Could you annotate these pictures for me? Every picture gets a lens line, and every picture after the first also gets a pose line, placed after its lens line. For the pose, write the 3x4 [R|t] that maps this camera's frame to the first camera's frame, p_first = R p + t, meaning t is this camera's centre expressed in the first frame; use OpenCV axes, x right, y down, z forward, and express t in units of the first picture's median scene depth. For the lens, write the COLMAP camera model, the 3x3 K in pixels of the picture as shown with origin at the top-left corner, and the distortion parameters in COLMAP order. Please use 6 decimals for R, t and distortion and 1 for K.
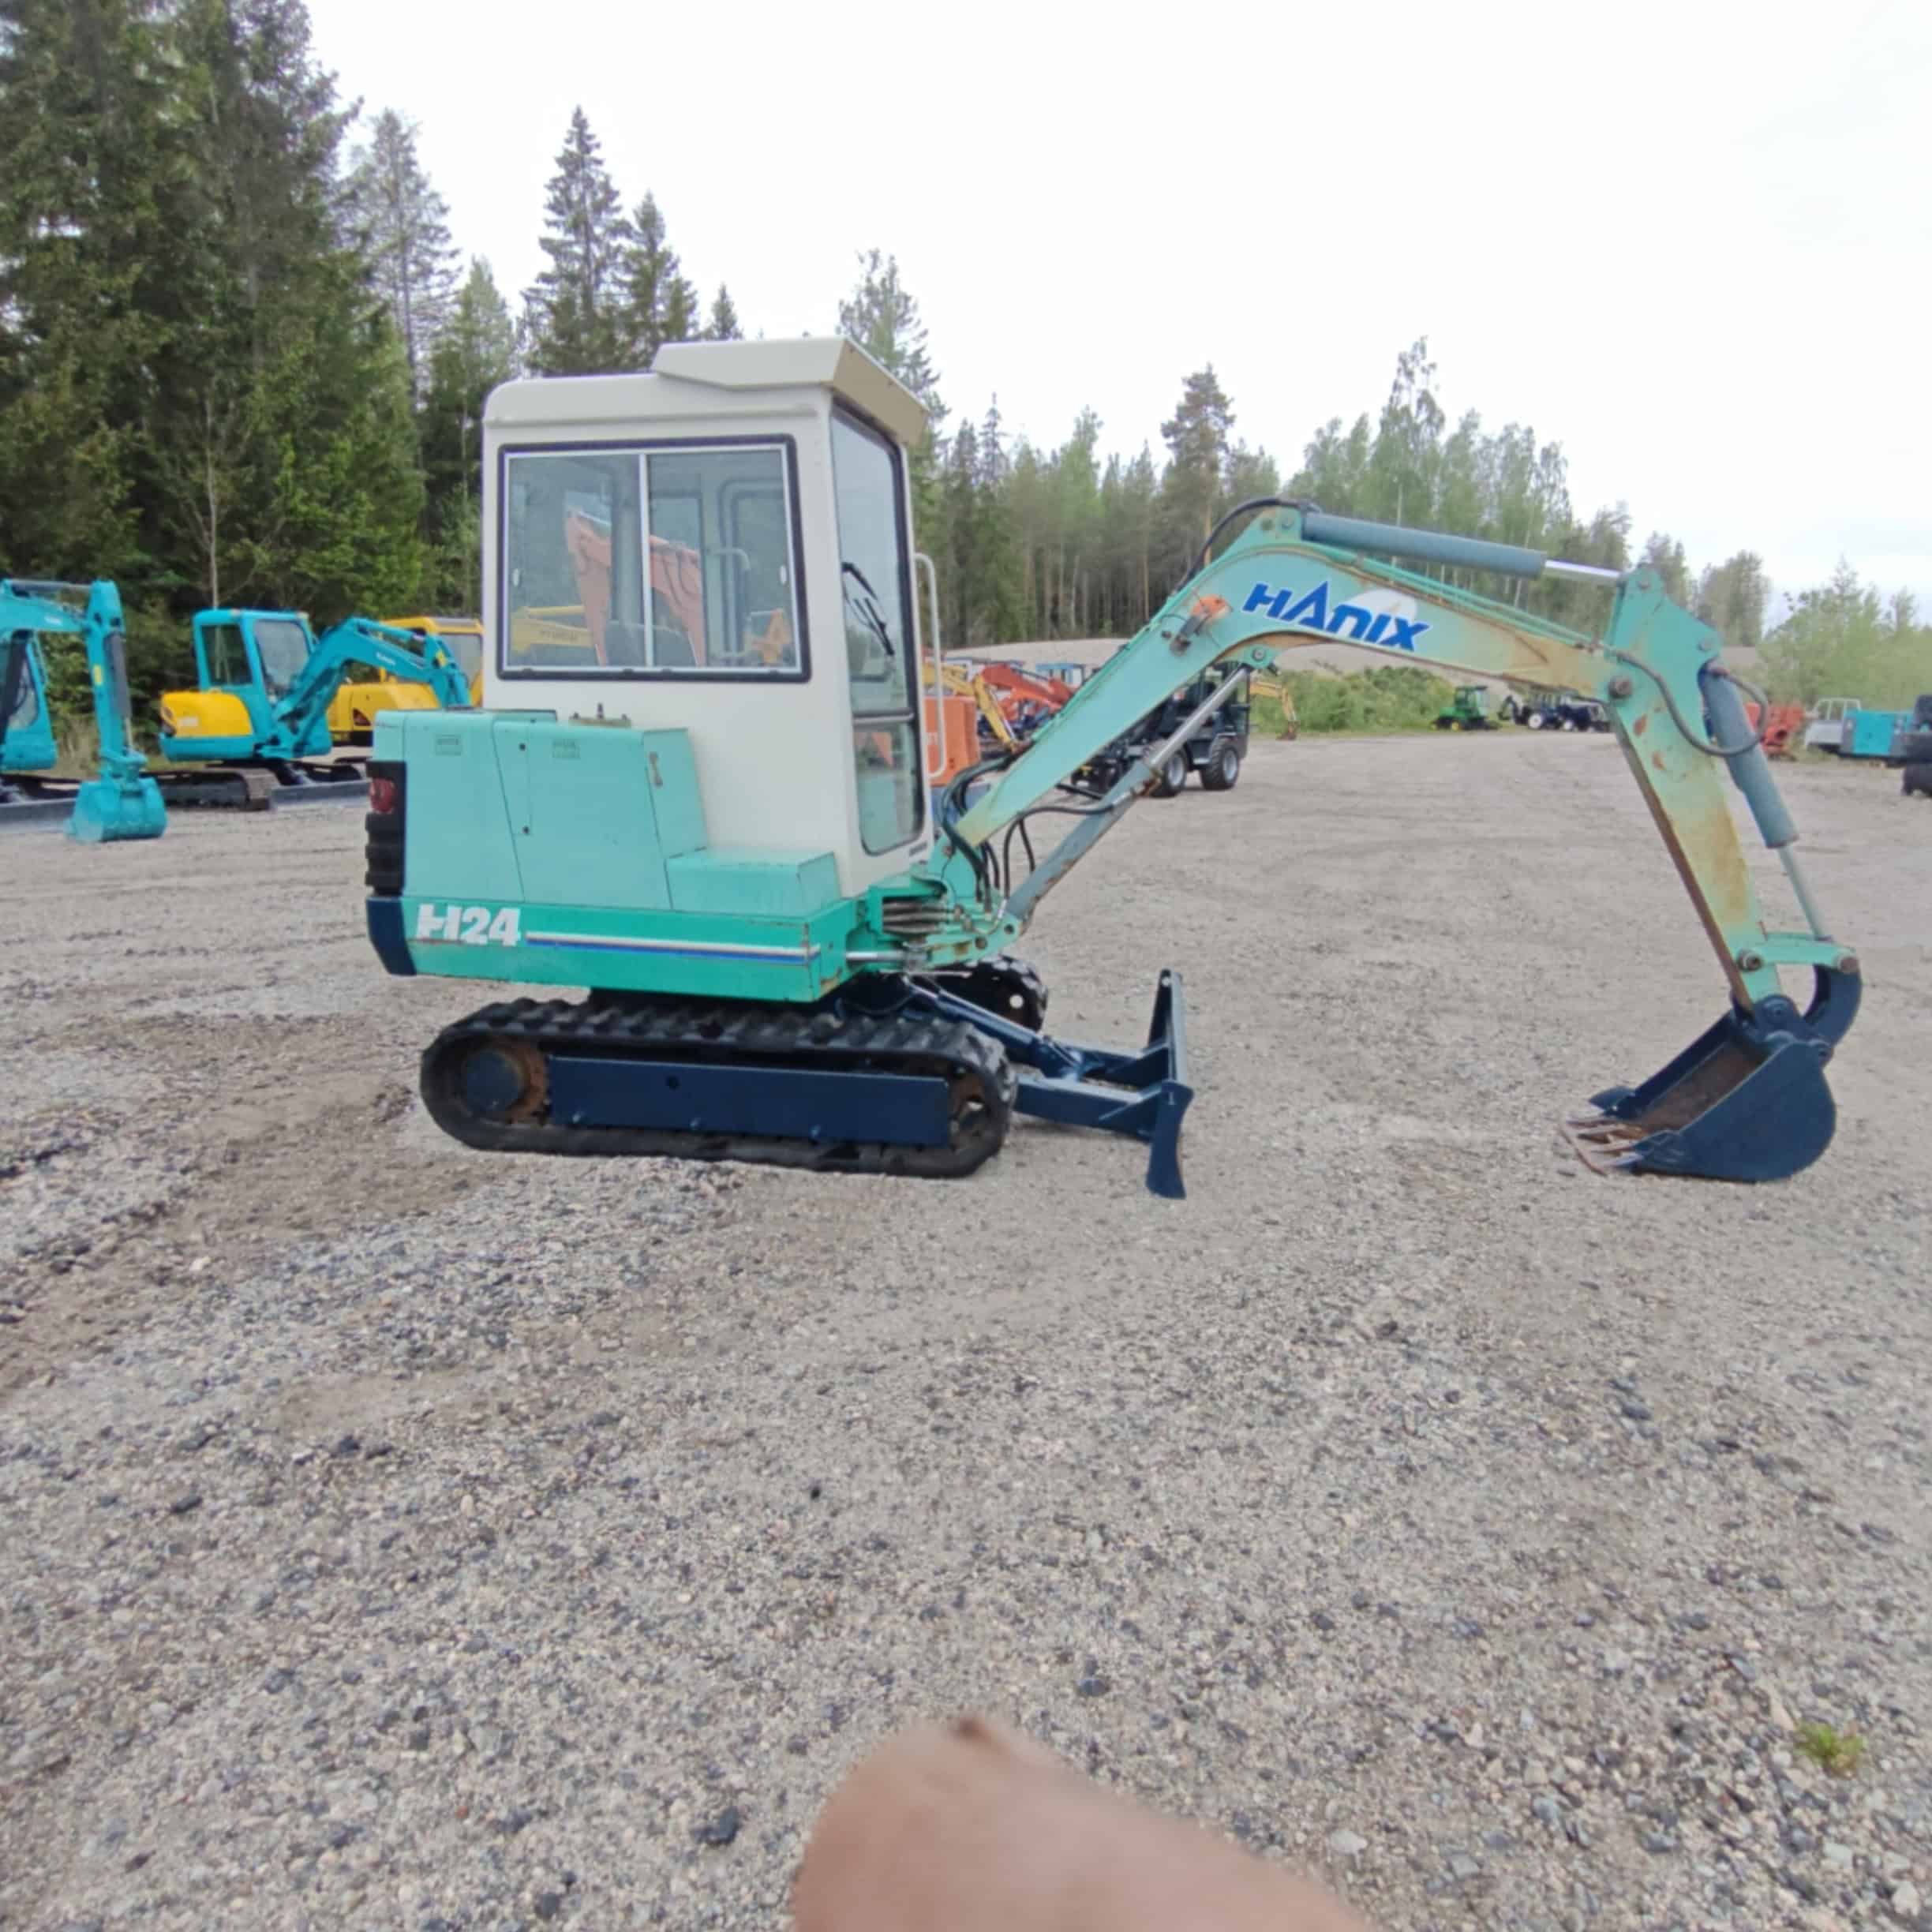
lens RADIAL K [[1228.9, 0, 978.3], [0, 1228.9, 968.0], [0, 0, 1]] dist [0.004093, -0.002059]
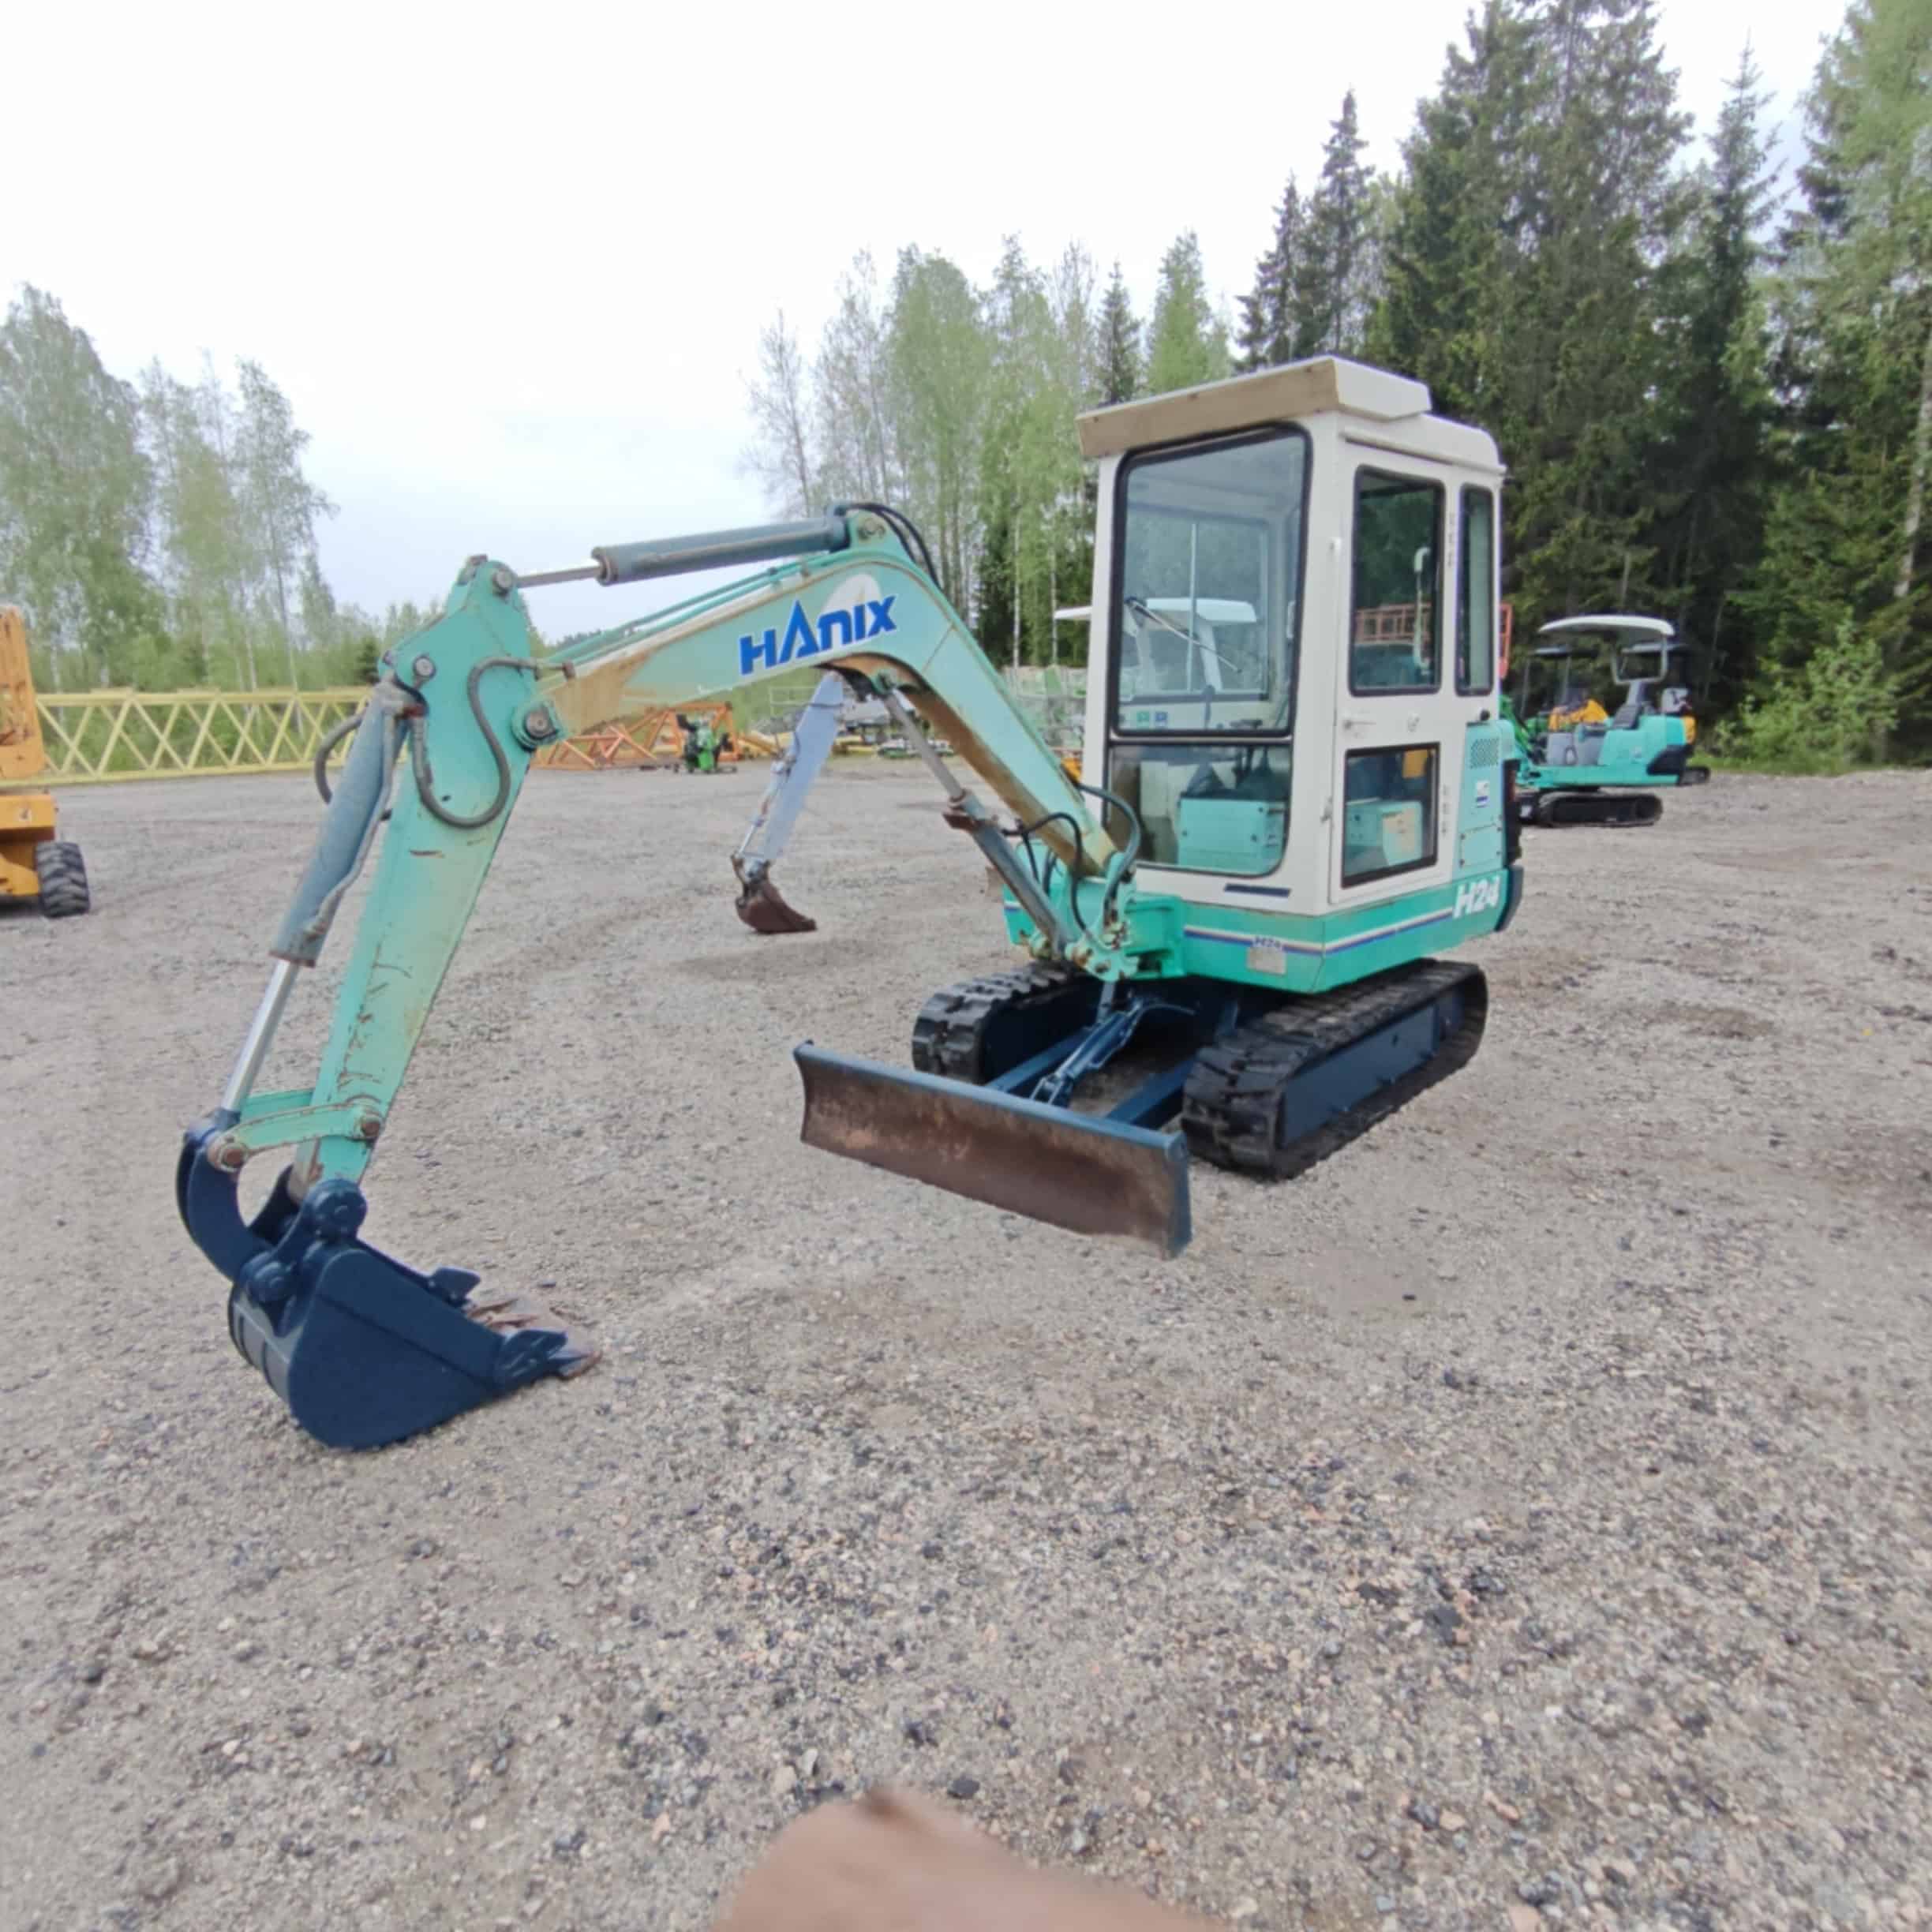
lens RADIAL K [[1229.8, 0, 987.3], [0, 1229.8, 964.7], [0, 0, 1]] dist [0.005041, -0.000738]
pose [[-0.547603, 0.180273, -0.817088, 0.092958], [-0.163336, 0.934699, 0.315688, -0.034888], [0.820641, 0.306332, -0.482399, 0.152904]]
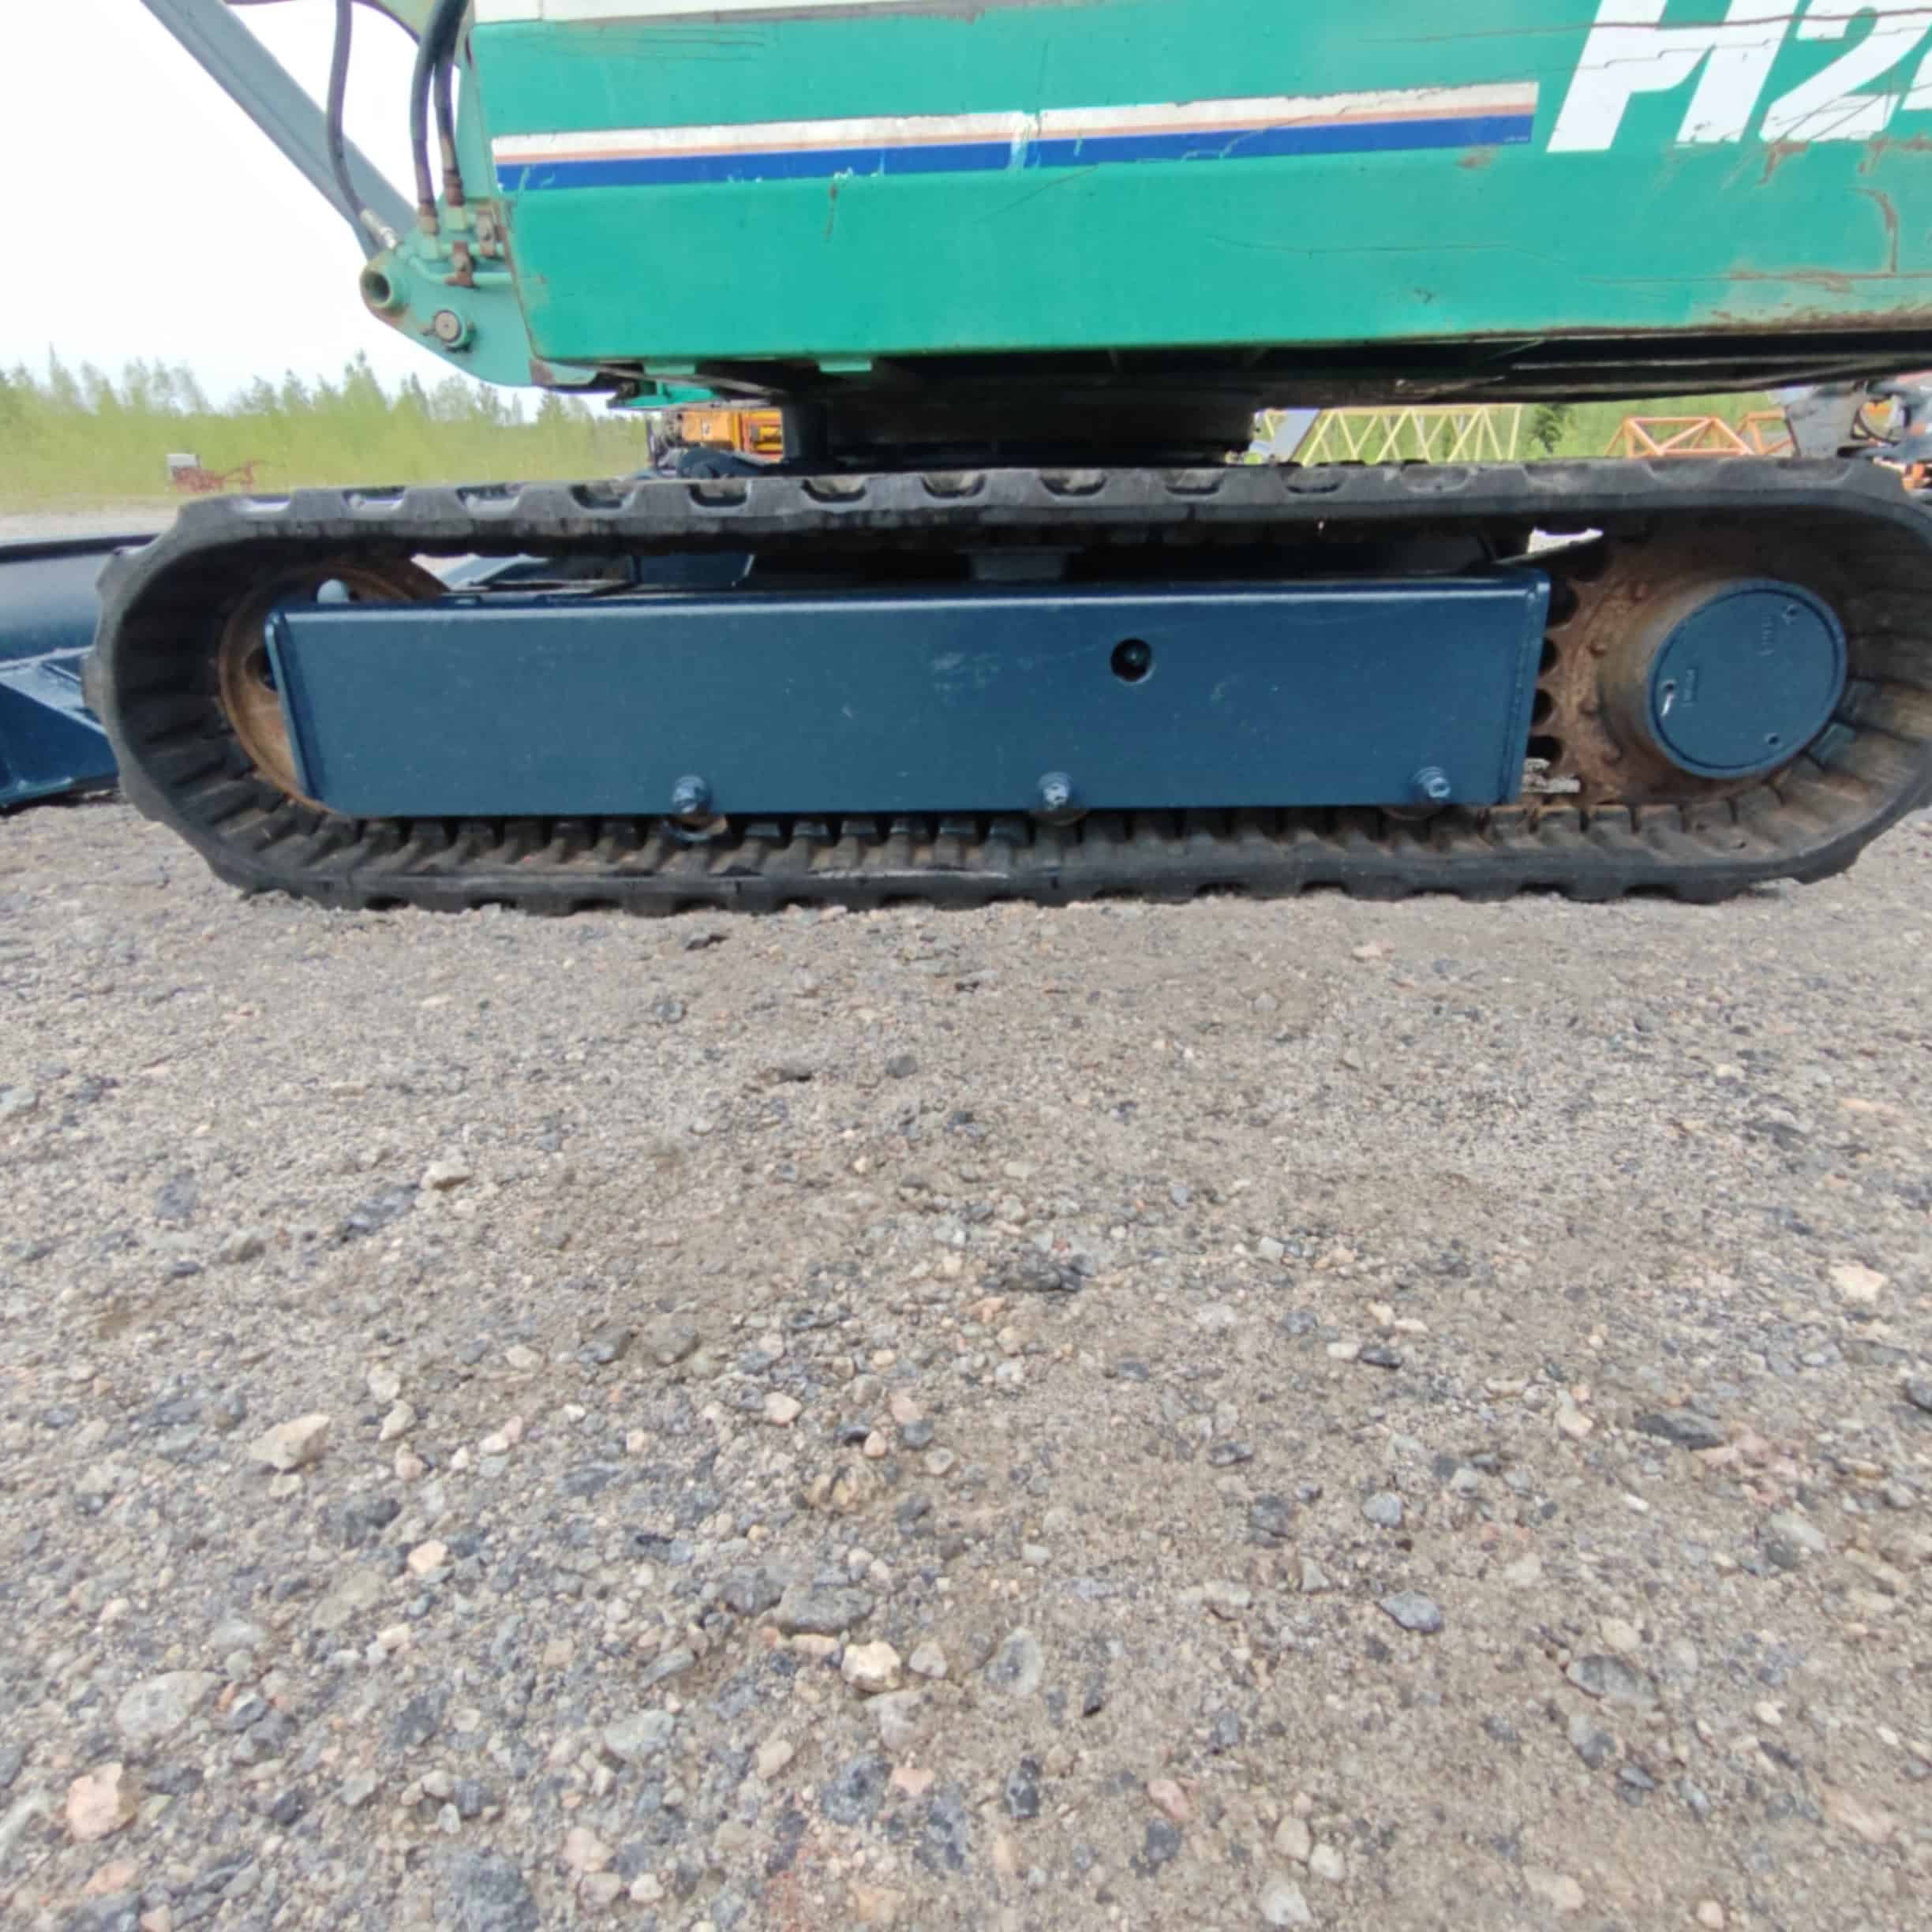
lens RADIAL K [[1224.1, 0, 985.4], [0, 1224.1, 985.8], [0, 0, 1]] dist [0.002106, 0.000899]
pose [[-0.994609, 0.039476, -0.095889, -0.013035], [-0.023103, 0.817109, 0.576021, -0.009529], [0.101091, 0.575131, -0.811791, 0.160847]]
